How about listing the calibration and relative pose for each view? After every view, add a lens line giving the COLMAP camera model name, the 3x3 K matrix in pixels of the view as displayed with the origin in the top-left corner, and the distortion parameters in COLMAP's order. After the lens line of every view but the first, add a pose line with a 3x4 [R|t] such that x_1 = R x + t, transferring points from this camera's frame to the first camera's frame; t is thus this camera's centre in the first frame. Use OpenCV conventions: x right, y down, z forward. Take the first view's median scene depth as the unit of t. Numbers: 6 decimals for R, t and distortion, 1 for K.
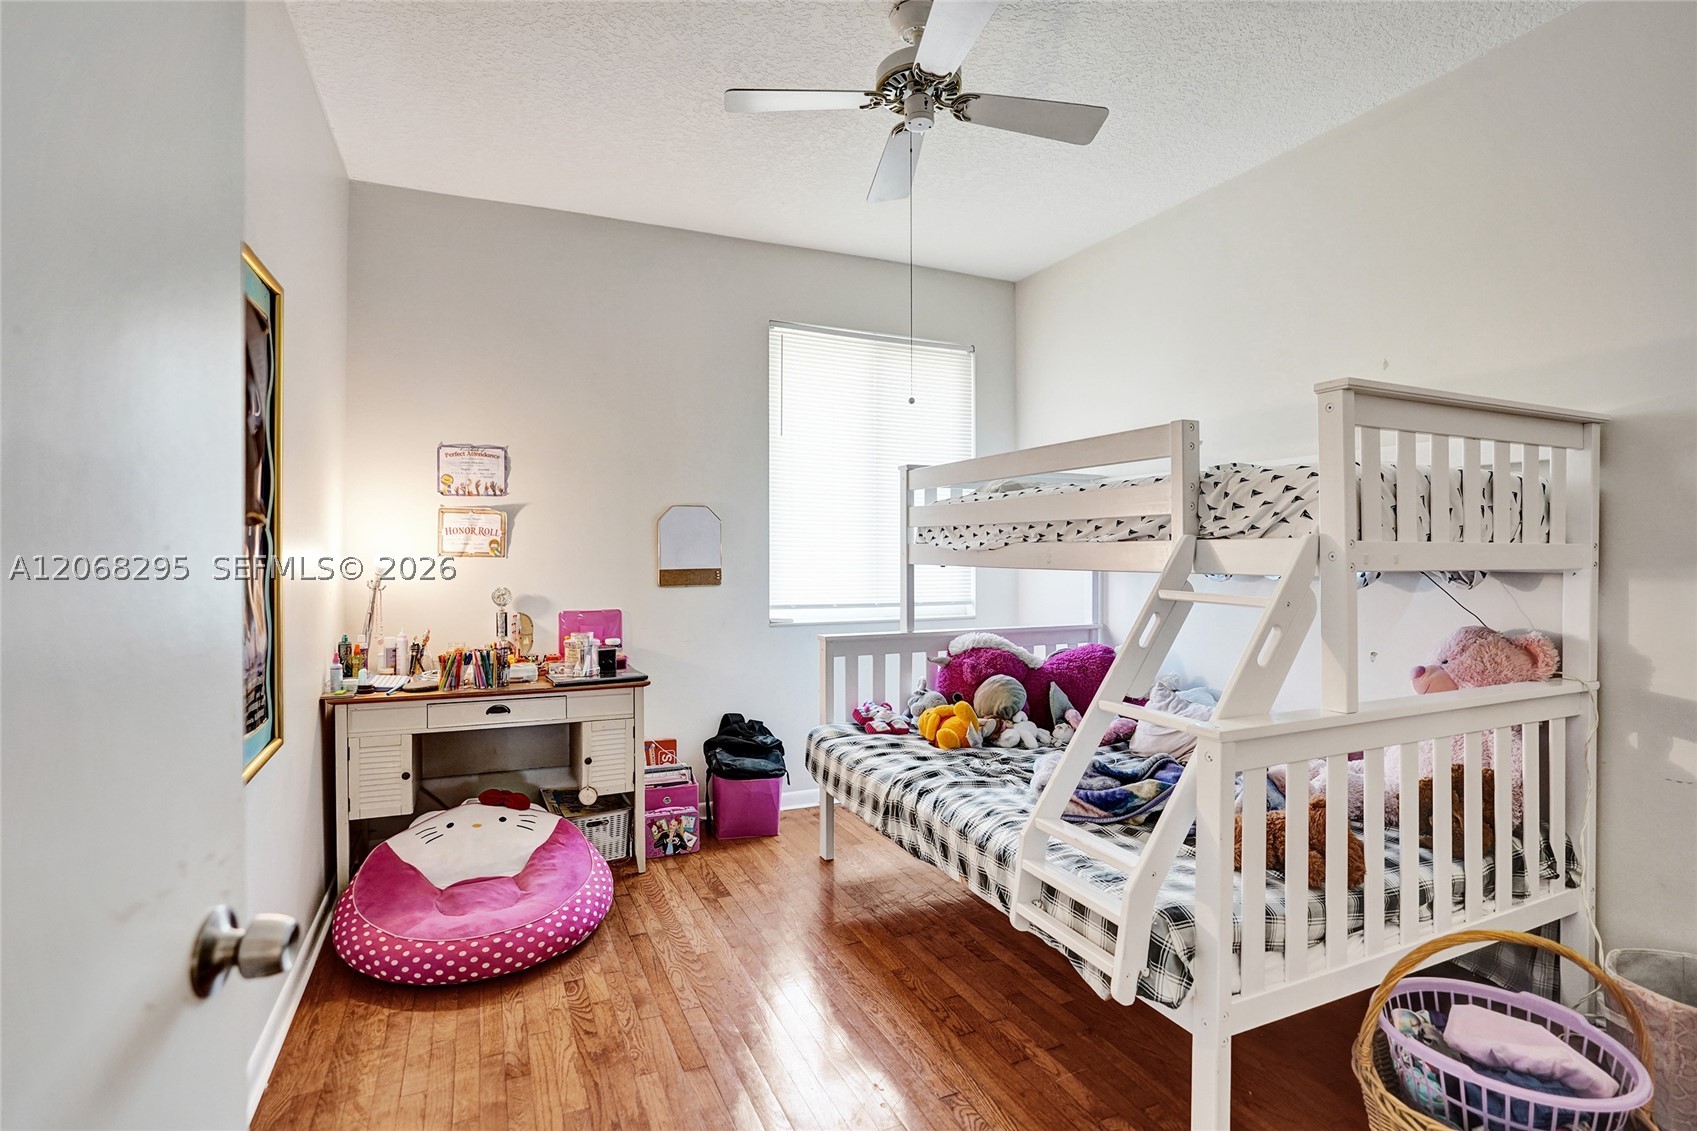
lens RADIAL K [[806.1, 0, 848.7], [0, 806.1, 574.7], [0, 0, 1]] dist [-0.053177, 0.025015]
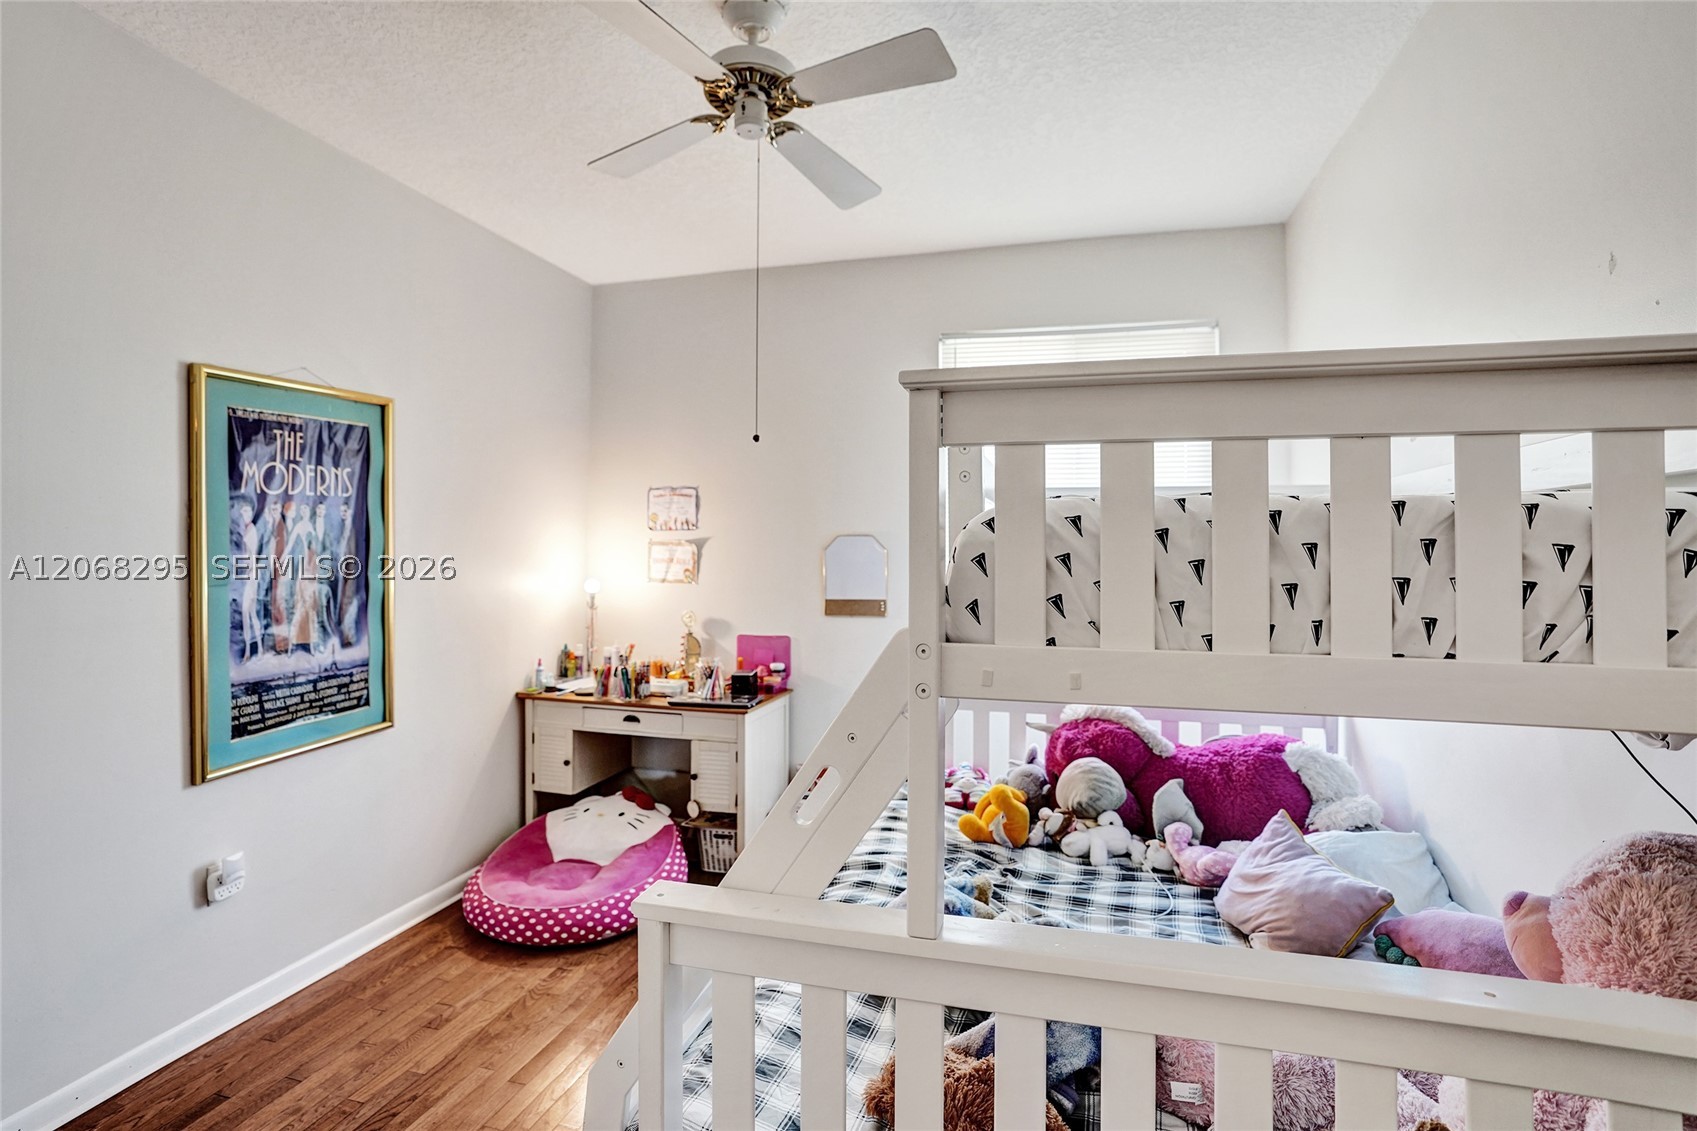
lens RADIAL K [[806.1, 0, 848.7], [0, 806.1, 574.7], [0, 0, 1]] dist [-0.053177, 0.025015]
pose [[0.781946, 0.021144, -0.622987, 0.515317], [-0.026206, 0.999656, 0.001036, -0.048106], [0.622795, 0.015515, 0.782231, 0.279120]]
